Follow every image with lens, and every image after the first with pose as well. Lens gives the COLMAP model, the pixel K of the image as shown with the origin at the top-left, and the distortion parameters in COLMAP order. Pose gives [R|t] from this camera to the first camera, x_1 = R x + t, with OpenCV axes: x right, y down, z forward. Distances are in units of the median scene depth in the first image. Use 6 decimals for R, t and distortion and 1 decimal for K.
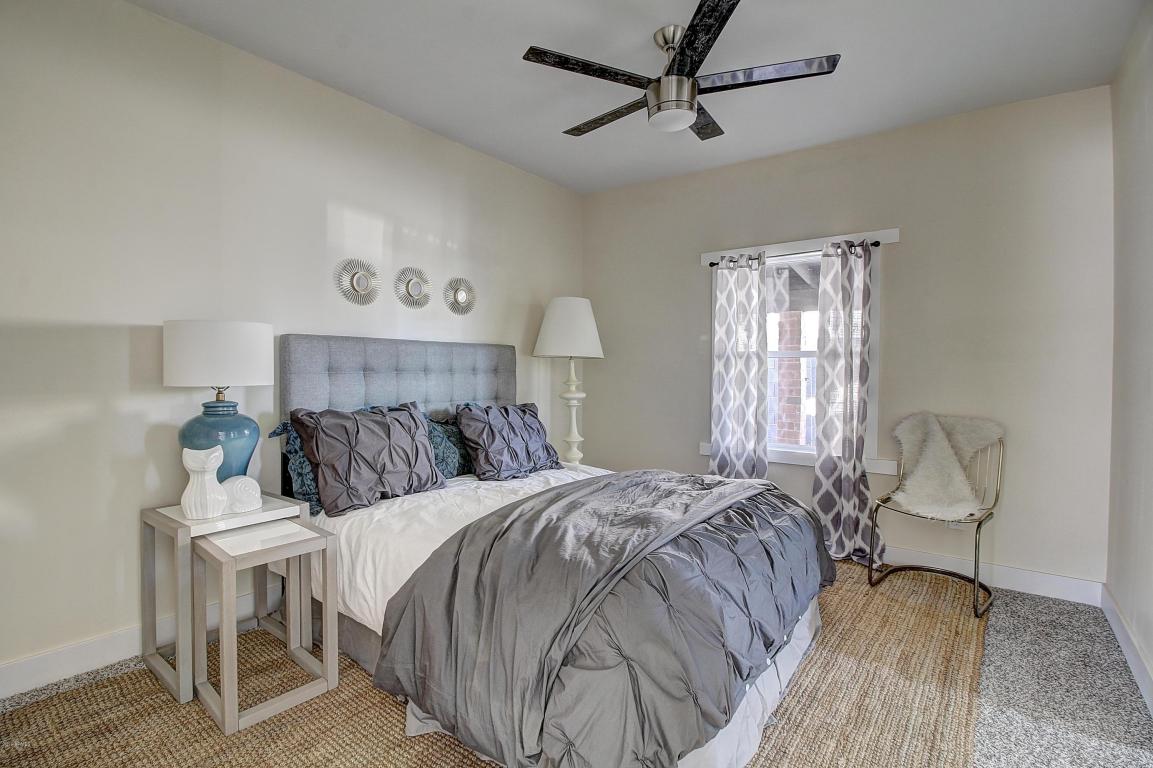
lens RADIAL K [[538.0, 0, 574.8], [0, 538.0, 377.8], [0, 0, 1]] dist [-0.004723, -0.011581]
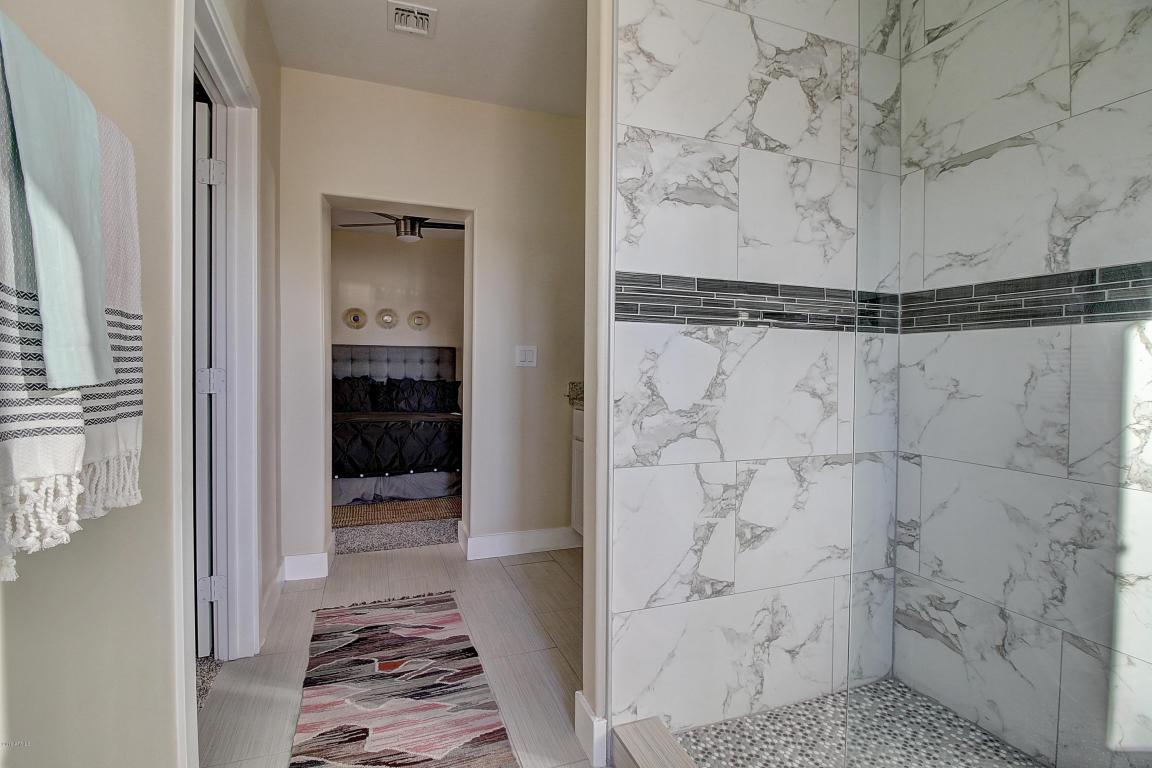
lens RADIAL K [[537.5, 0, 570.5], [0, 537.5, 375.3], [0, 0, 1]] dist [-0.004723, -0.011581]
pose [[0.862409, 0.015078, -0.505988, 1.242004], [-0.016425, 0.999863, 0.001800, 0.023649], [0.505946, 0.006758, 0.862539, -0.330798]]
